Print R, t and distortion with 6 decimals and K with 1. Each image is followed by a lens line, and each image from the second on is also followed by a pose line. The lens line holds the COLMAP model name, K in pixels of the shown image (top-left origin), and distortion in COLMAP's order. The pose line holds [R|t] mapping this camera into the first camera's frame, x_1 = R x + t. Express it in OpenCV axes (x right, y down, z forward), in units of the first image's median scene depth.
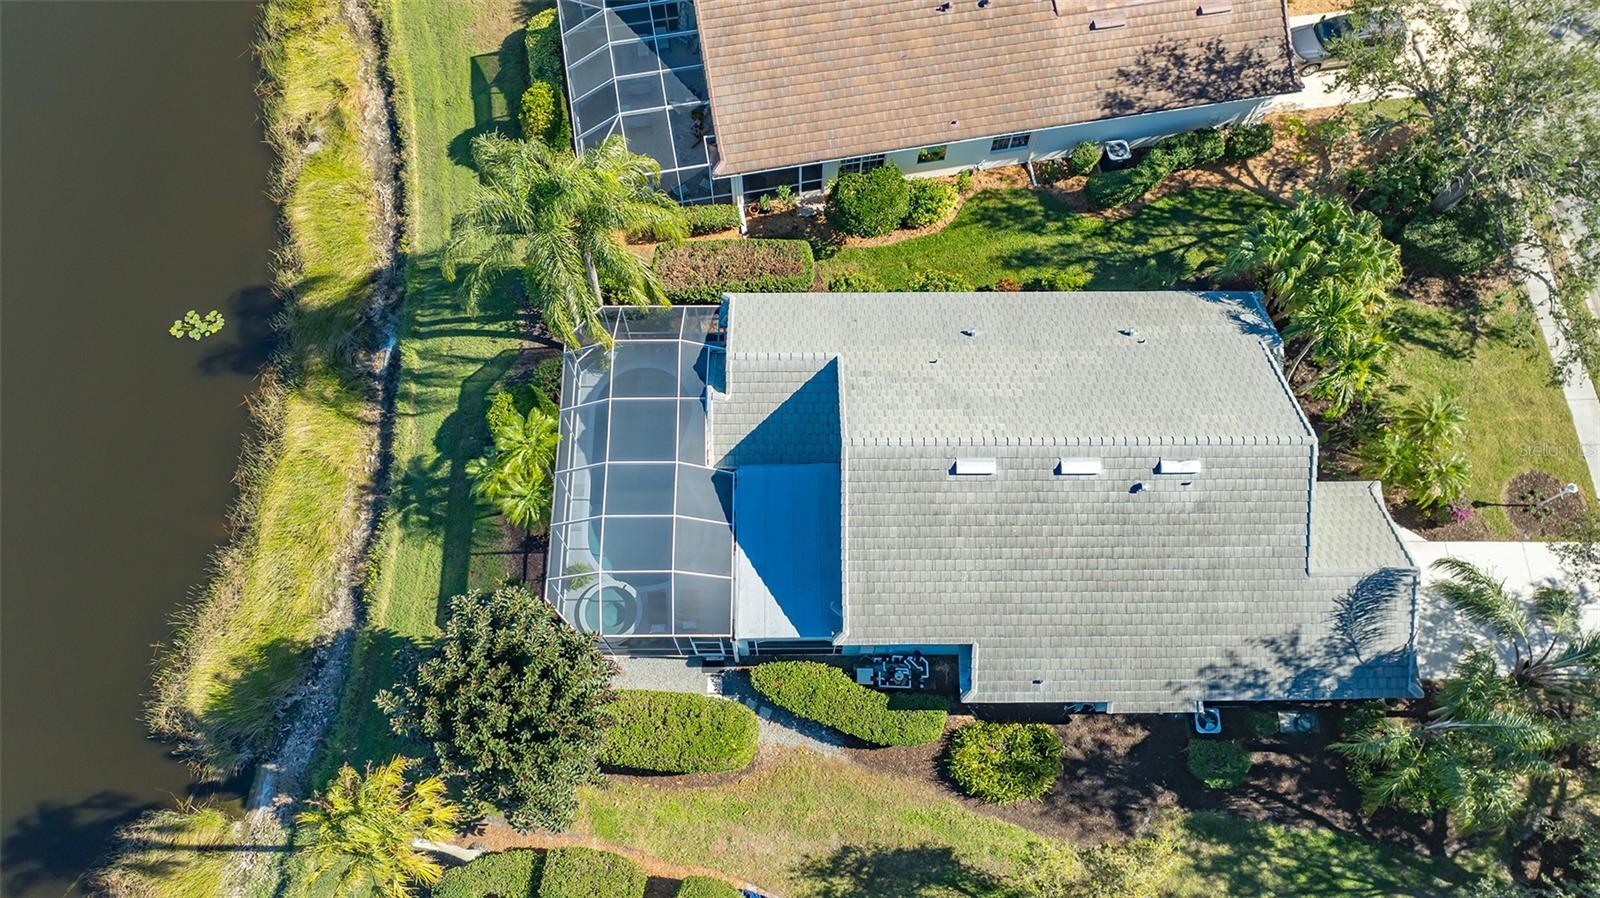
lens RADIAL K [[1127.4, 0, 795.5], [0, 1127.4, 440.9], [0, 0, 1]] dist [-0.039269, 0.032502]
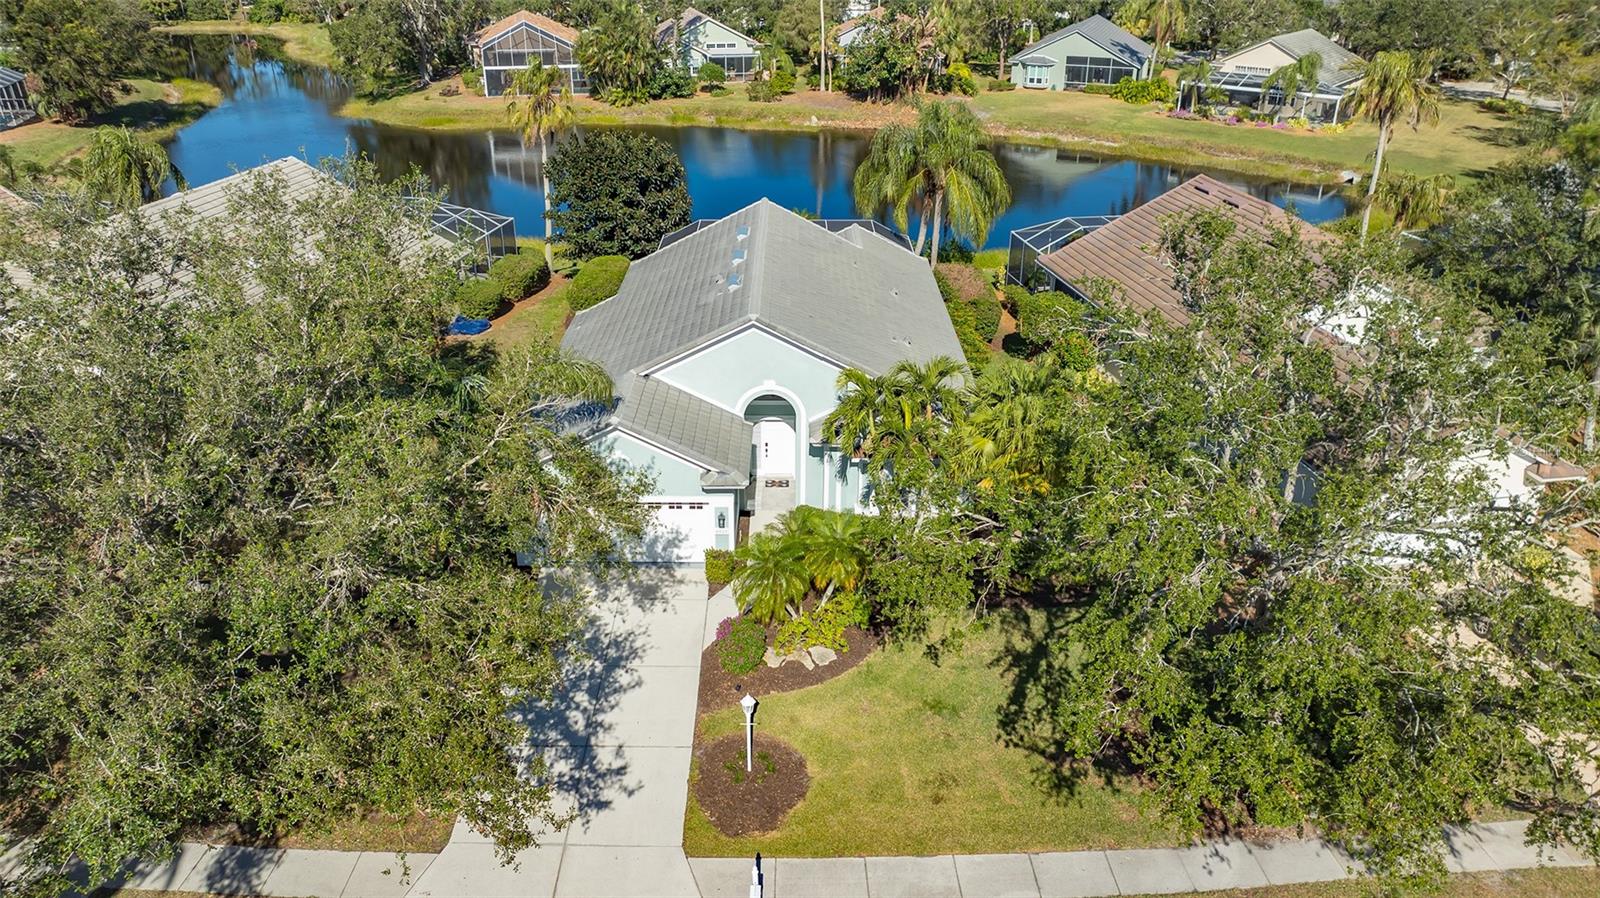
lens RADIAL K [[1127.4, 0, 806.6], [0, 1127.4, 444.6], [0, 0, 1]] dist [-0.039269, 0.032502]
pose [[0.006067, 0.425003, -0.905172, 1.085342], [-0.930902, 0.332998, 0.150113, -0.118593], [0.365219, 0.841715, 0.397656, 0.579668]]
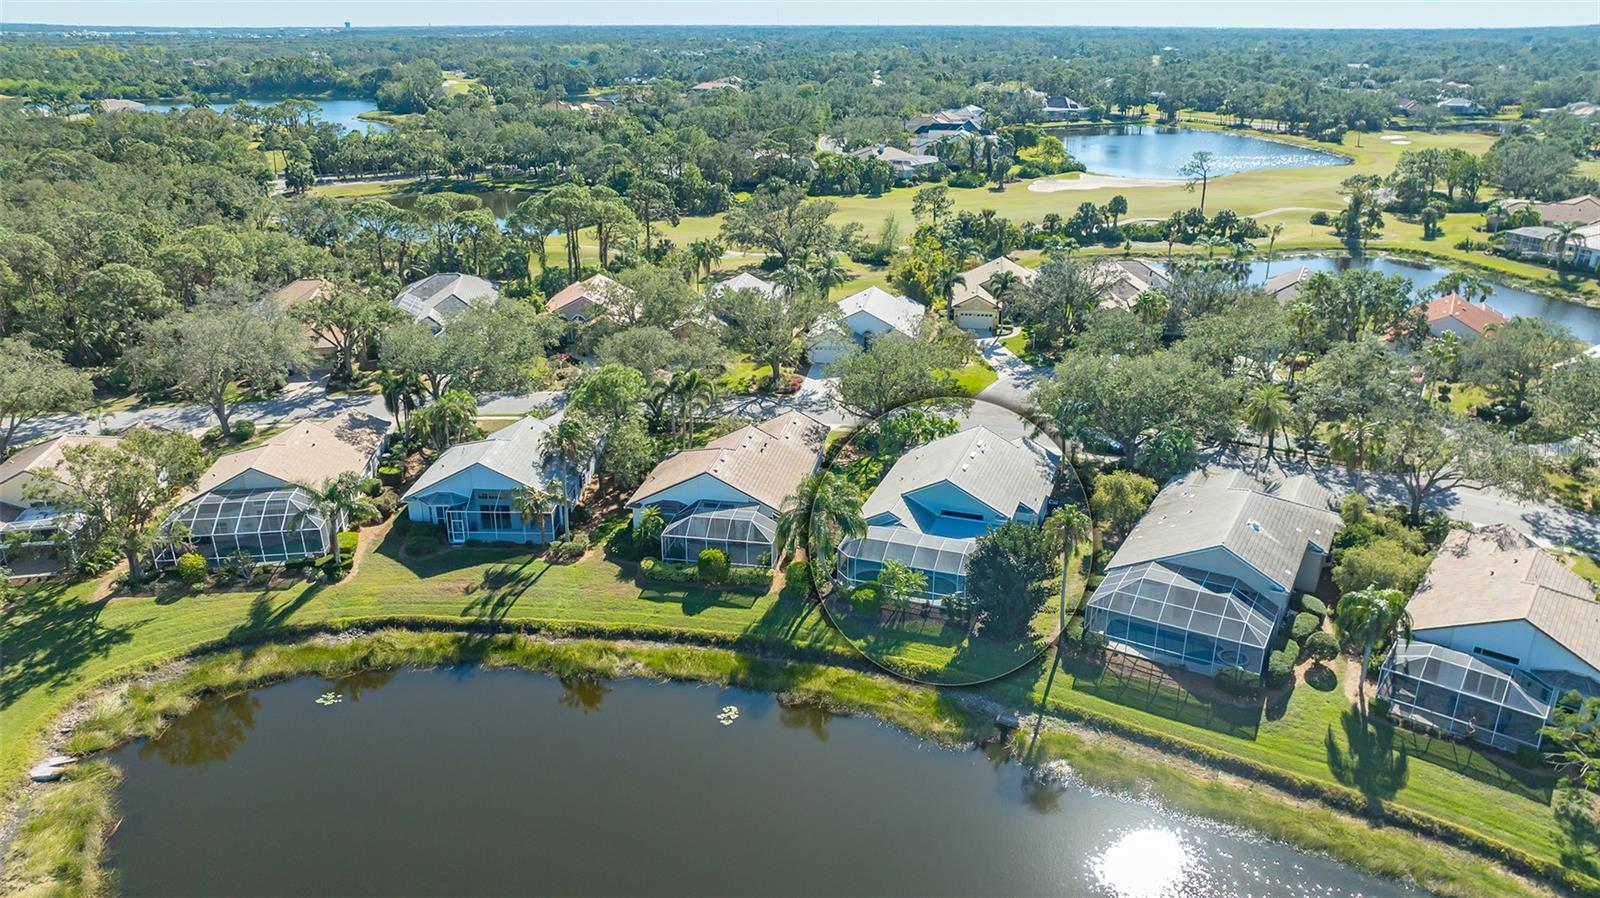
lens RADIAL K [[1127.4, 0, 800.7], [0, 1127.4, 444.8], [0, 0, 1]] dist [-0.039269, 0.032502]
pose [[0.351710, -0.329338, 0.876263, -1.941204], [0.869463, 0.461805, -0.175415, 0.106266], [-0.346891, 0.823573, 0.448768, -0.137041]]
